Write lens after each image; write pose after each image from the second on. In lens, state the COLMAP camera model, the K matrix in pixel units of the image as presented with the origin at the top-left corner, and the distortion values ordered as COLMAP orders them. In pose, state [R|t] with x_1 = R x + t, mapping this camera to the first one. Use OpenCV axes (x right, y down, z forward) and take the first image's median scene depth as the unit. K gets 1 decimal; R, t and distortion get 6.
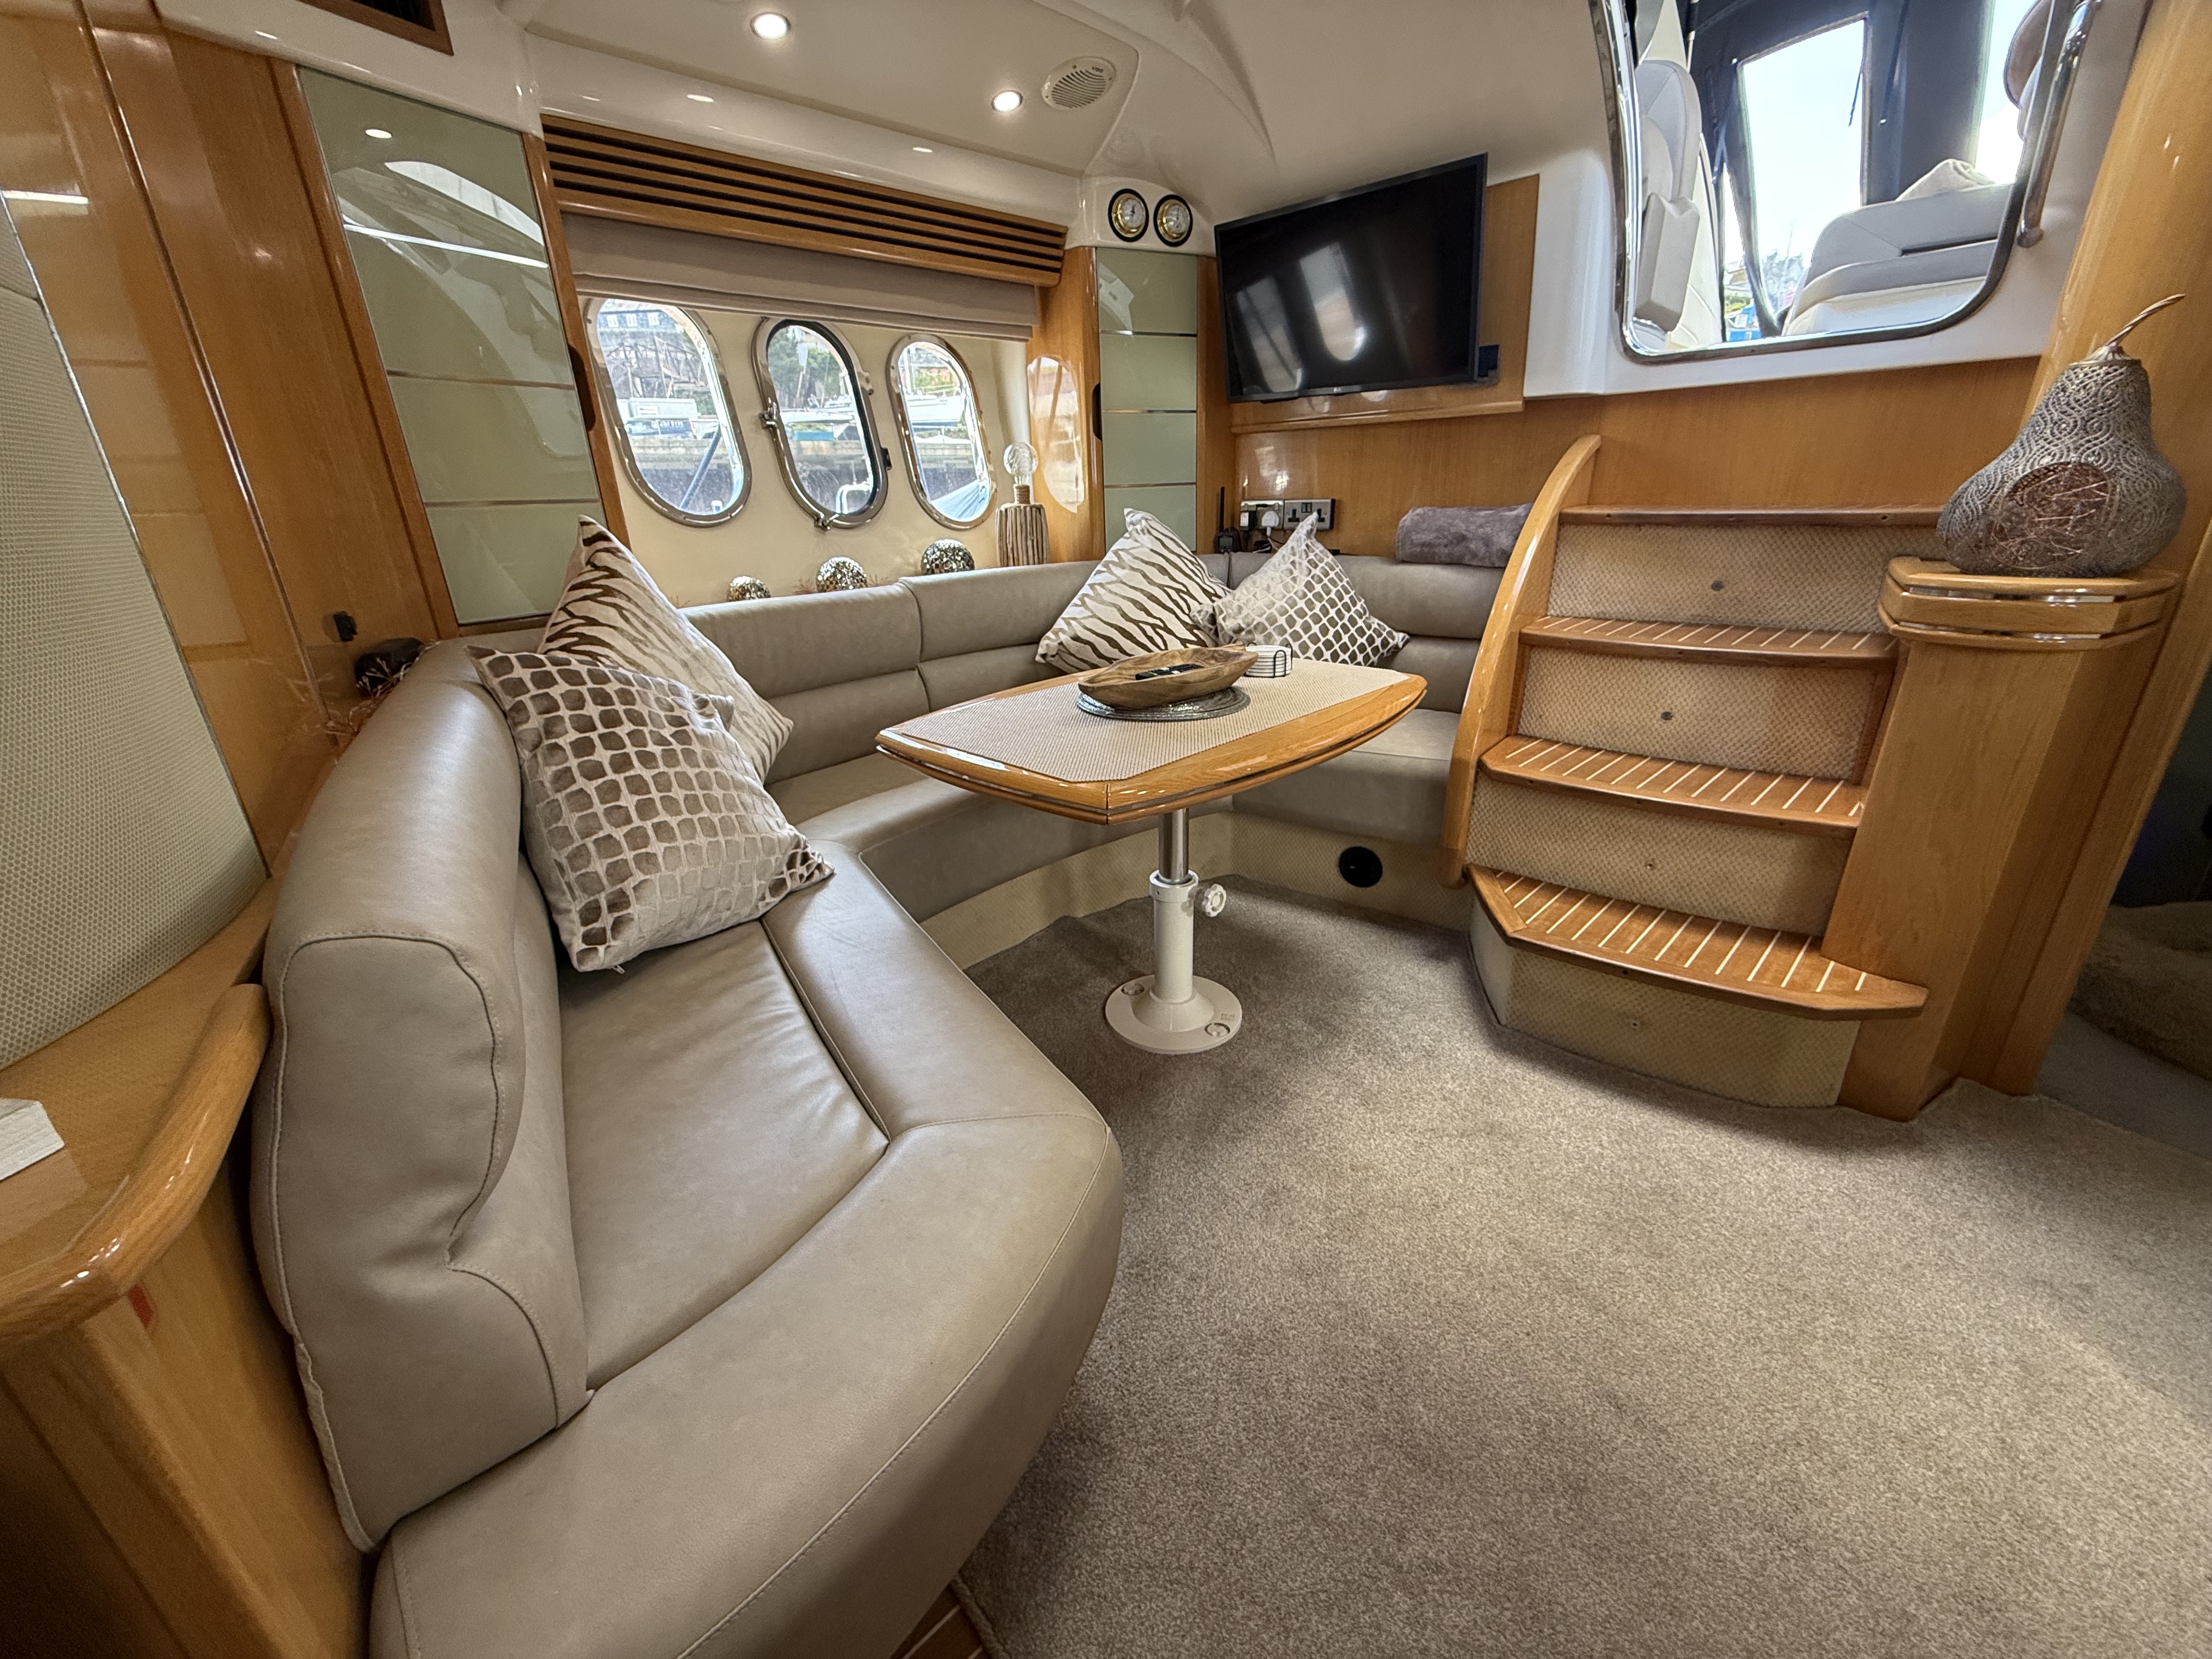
lens RADIAL K [[883.1, 0, 1105.3], [0, 883.1, 820.4], [0, 0, 1]] dist [0.001404, -0.000306]
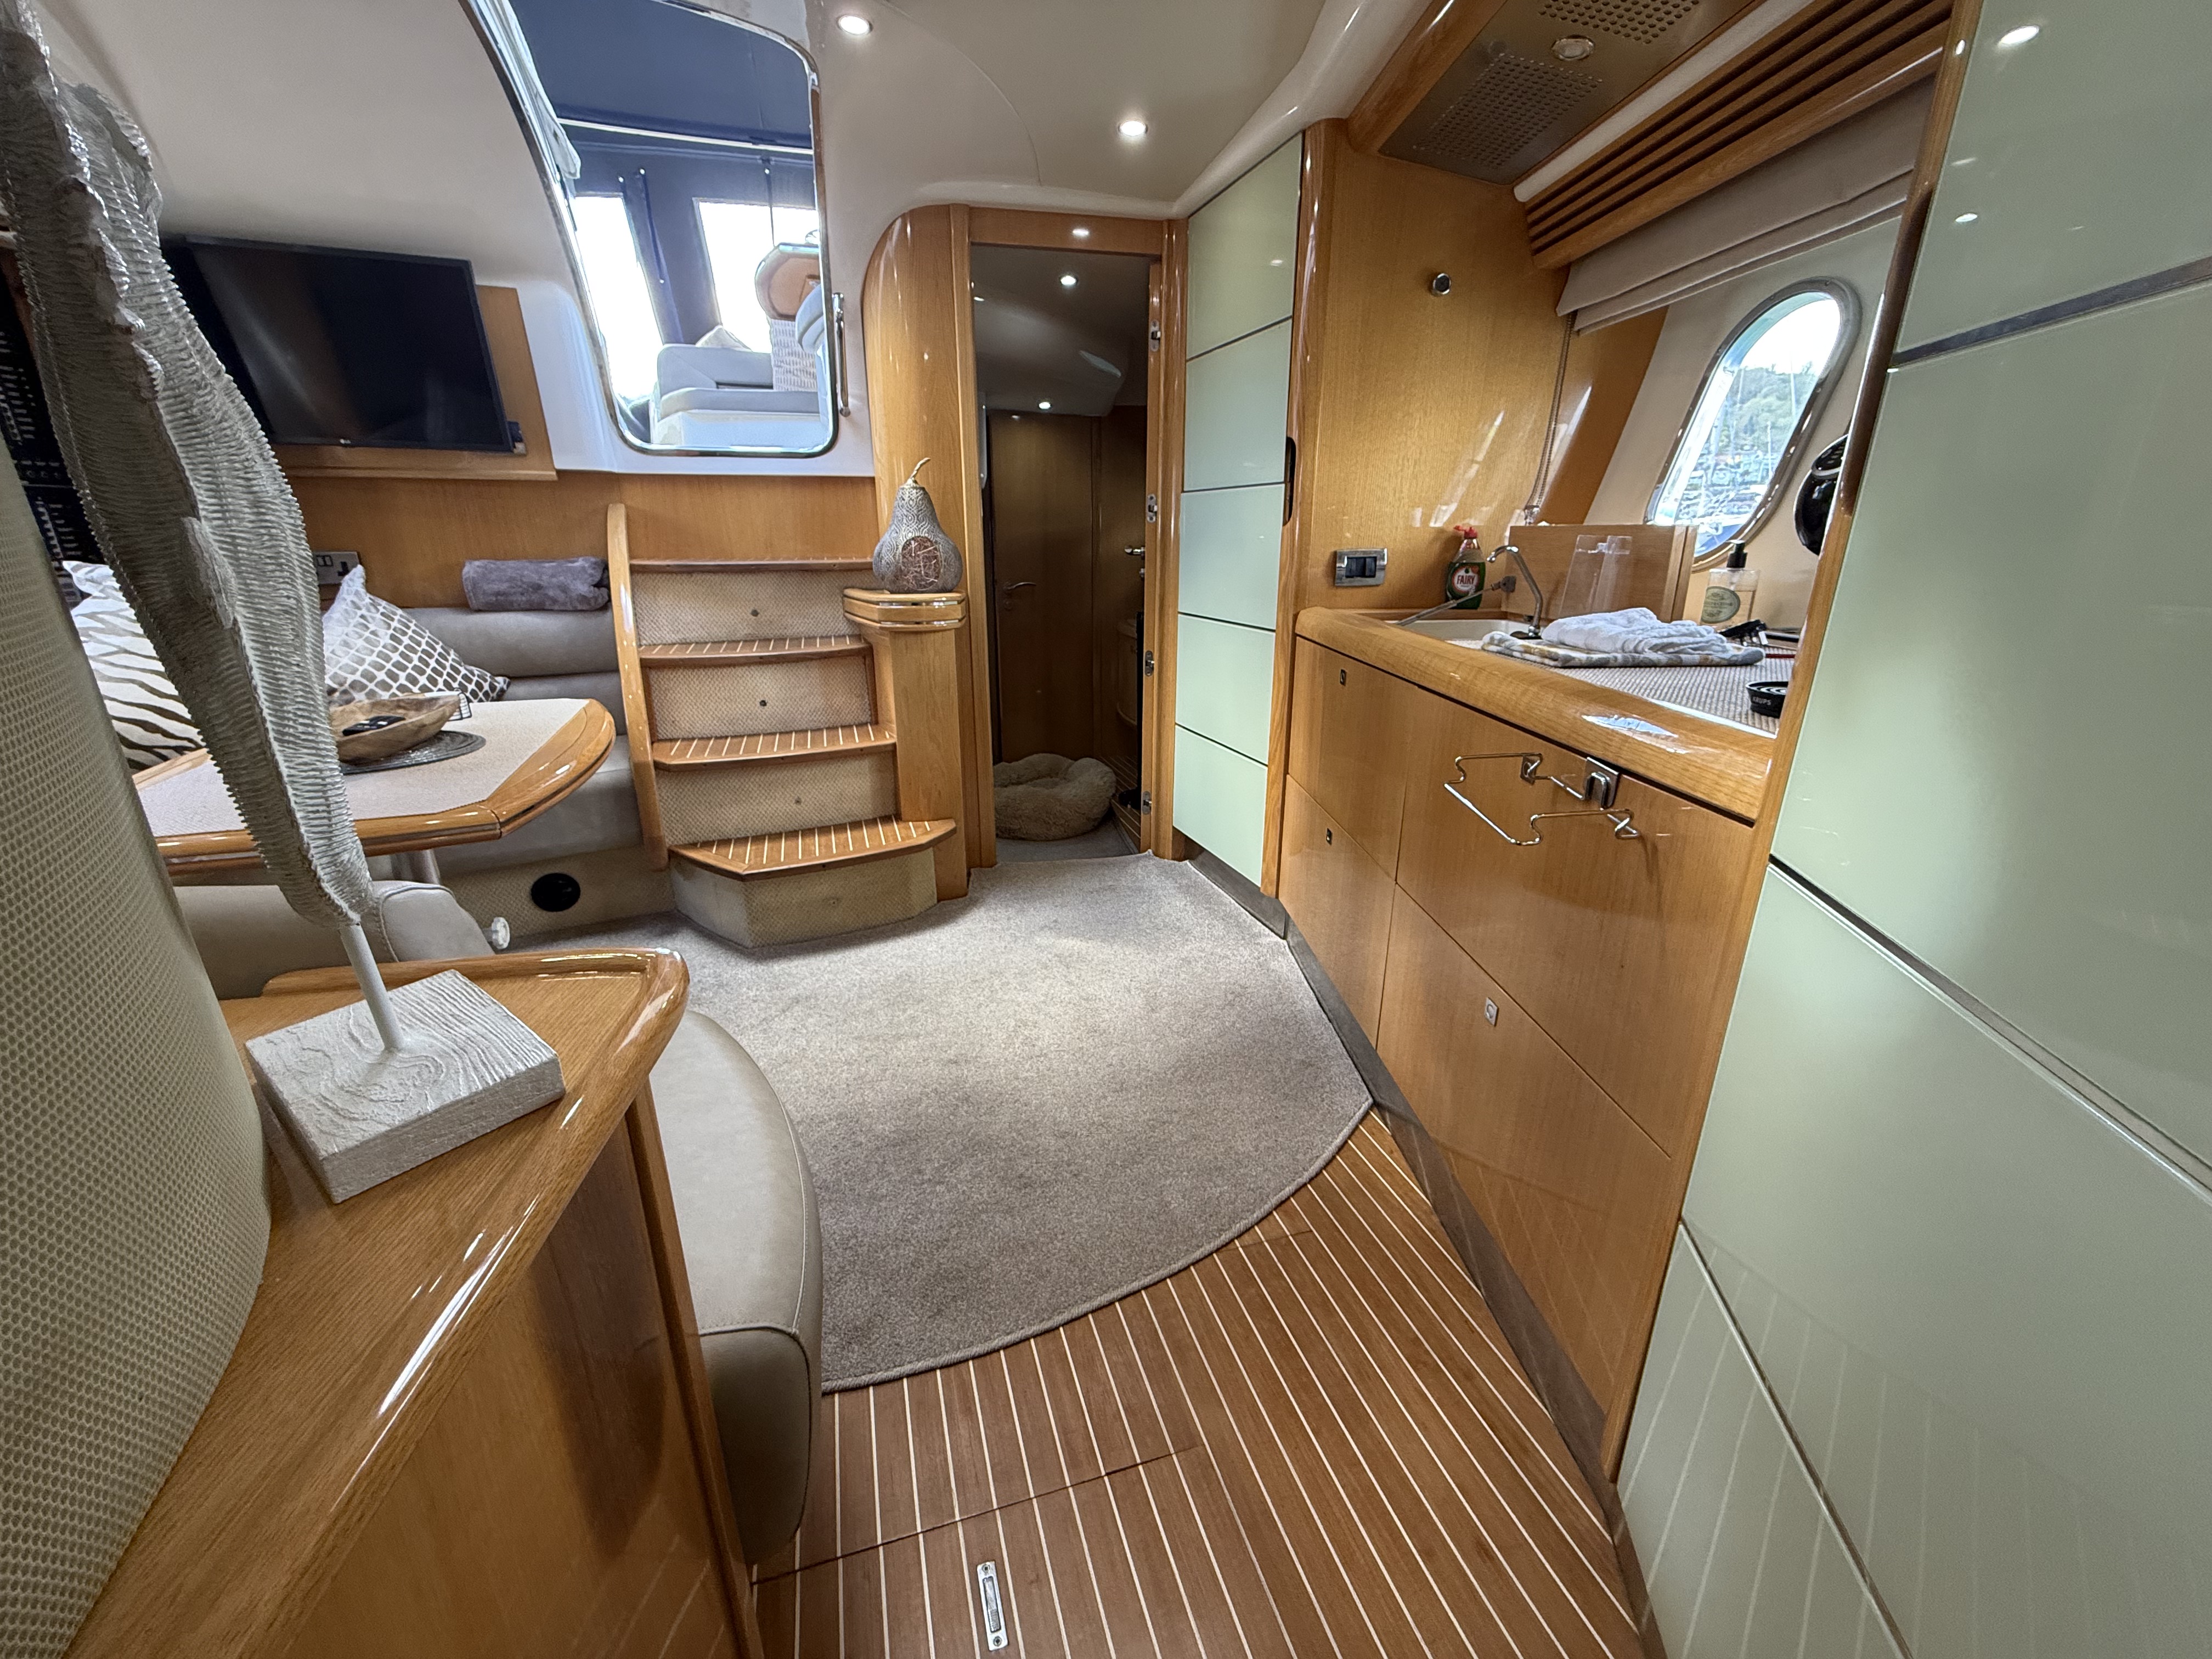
lens RADIAL K [[883.1, 0, 1097.9], [0, 883.1, 822.7], [0, 0, 1]] dist [0.001404, -0.000306]
pose [[0.440515, -0.254863, 0.860809, -0.420776], [0.304003, 0.944555, 0.124086, 0.053156], [-0.844706, 0.207027, 0.493570, -0.121989]]
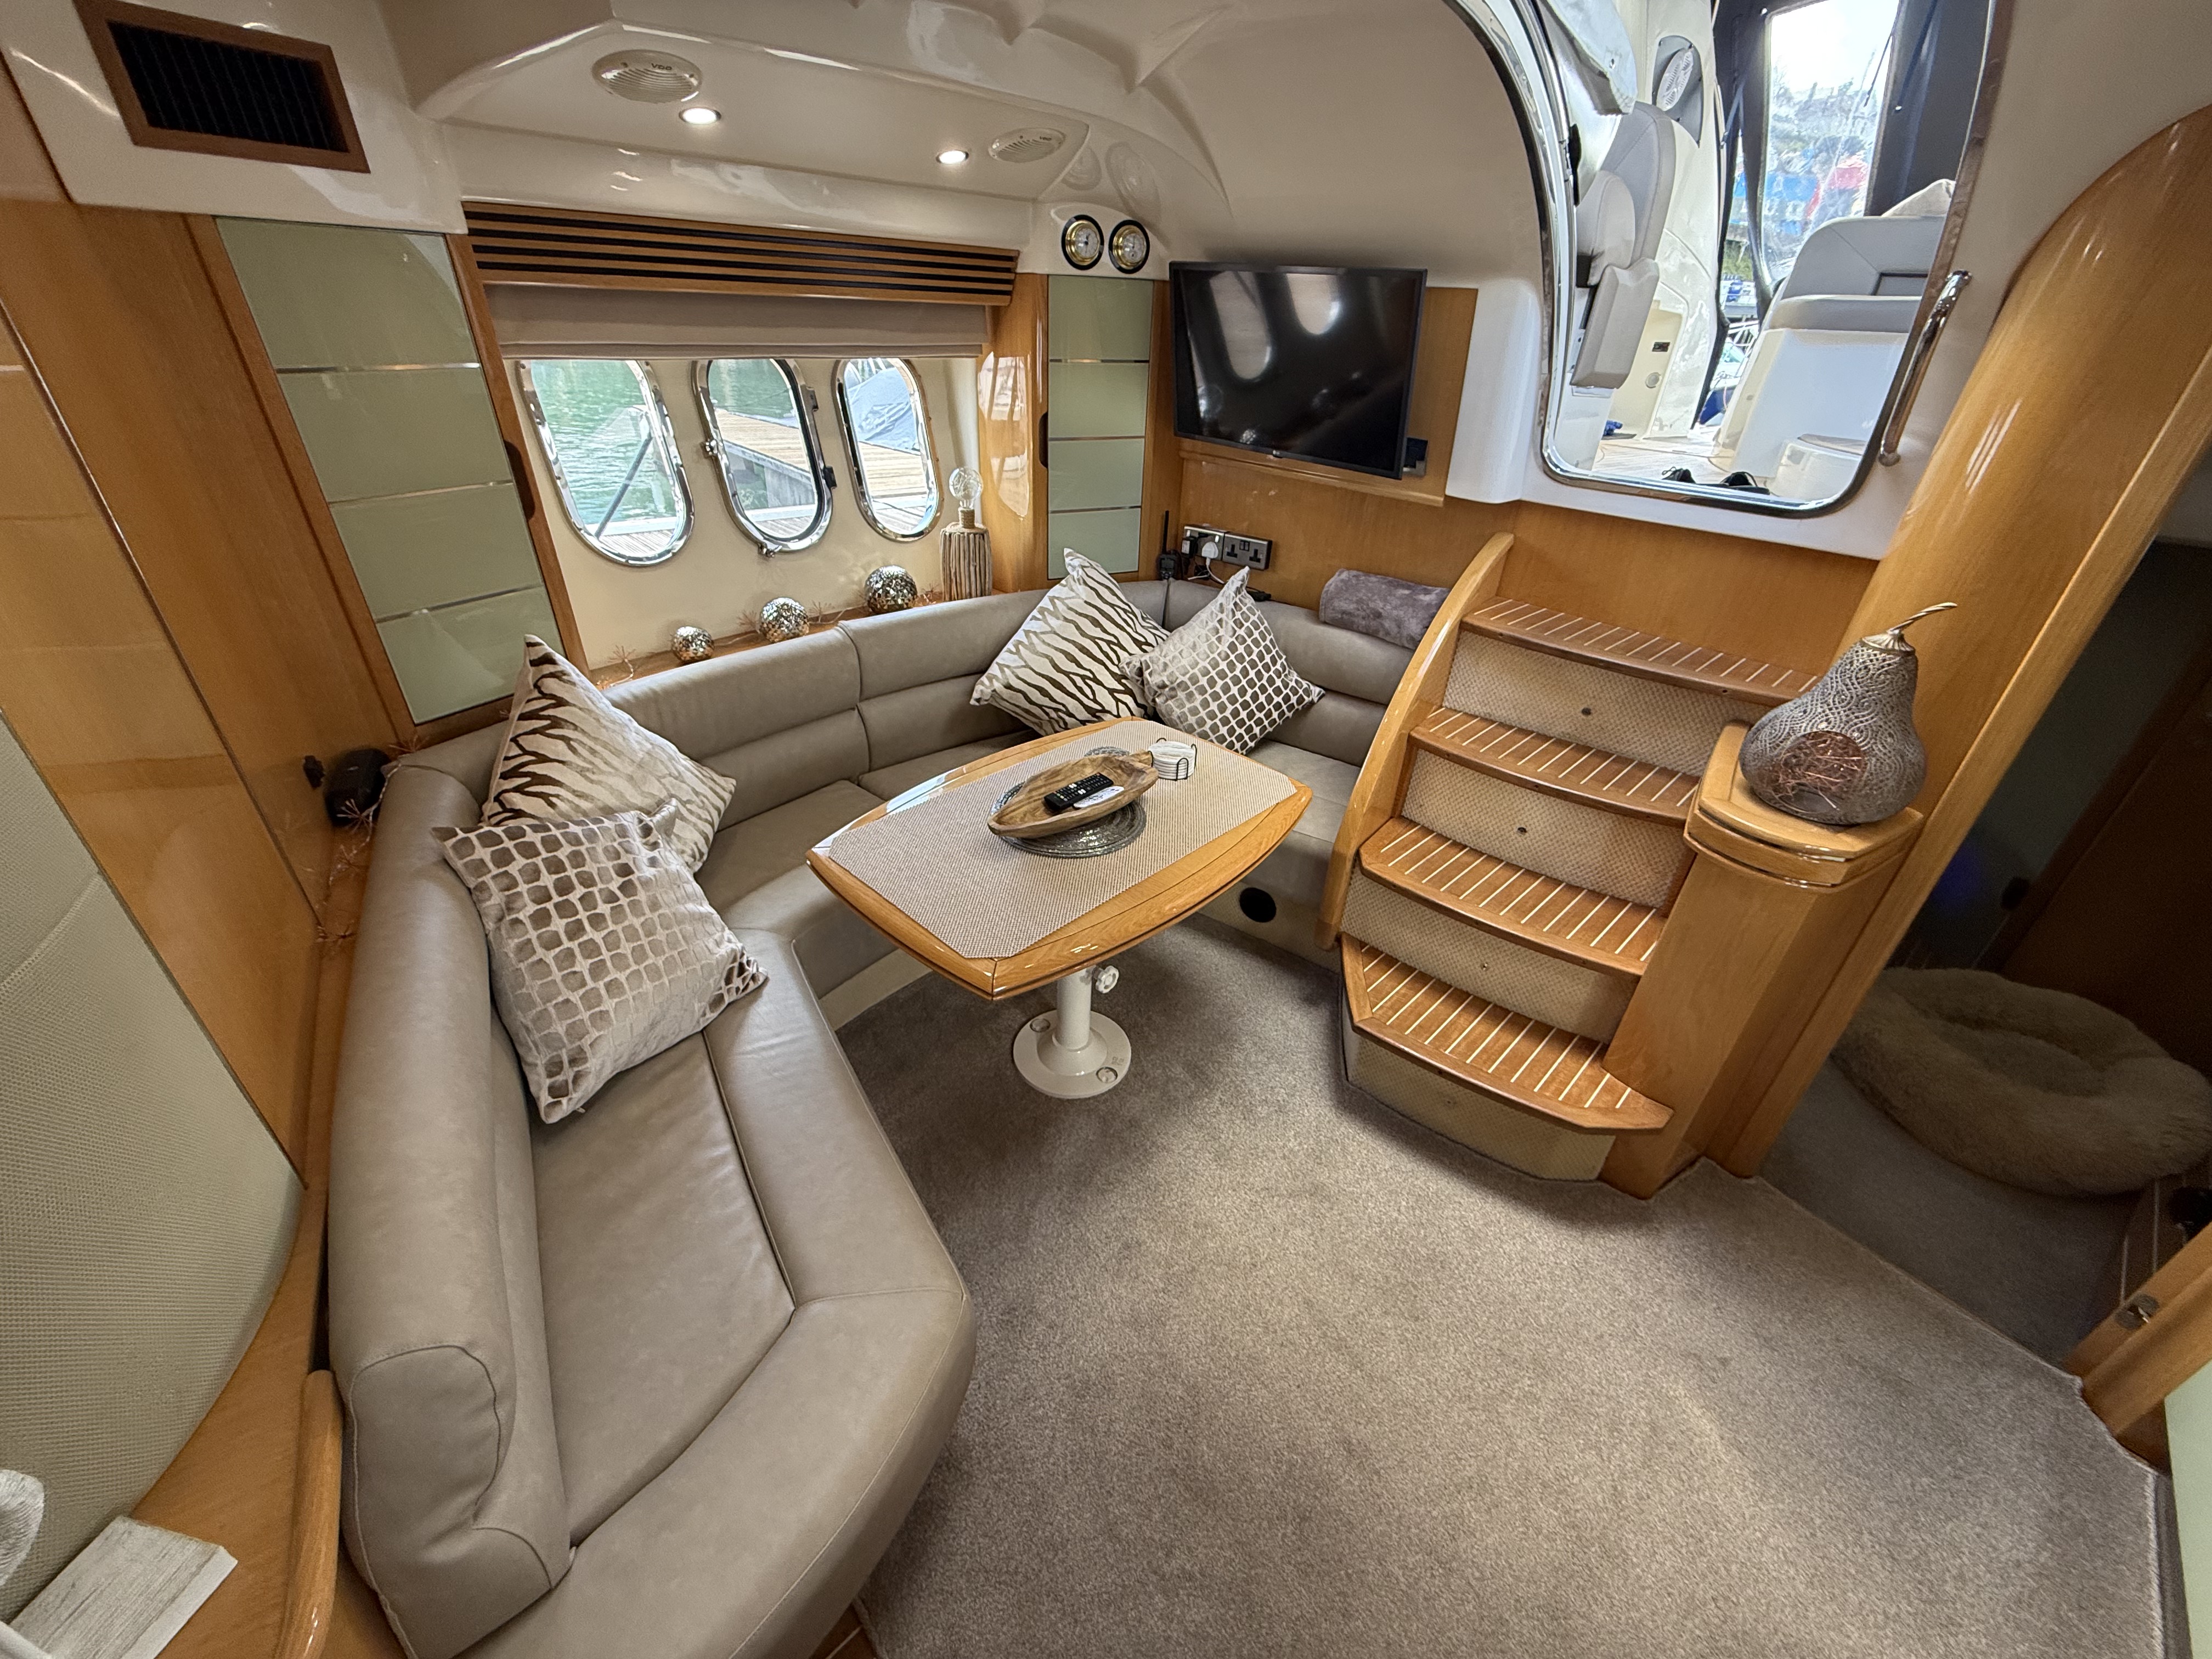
lens RADIAL K [[883.1, 0, 1104.7], [0, 883.1, 822.4], [0, 0, 1]] dist [0.001404, -0.000306]
pose [[0.997786, 0.053628, 0.039322, 0.063507], [-0.059543, 0.983784, 0.169186, -0.302656], [-0.029611, -0.171153, 0.984799, -0.095074]]
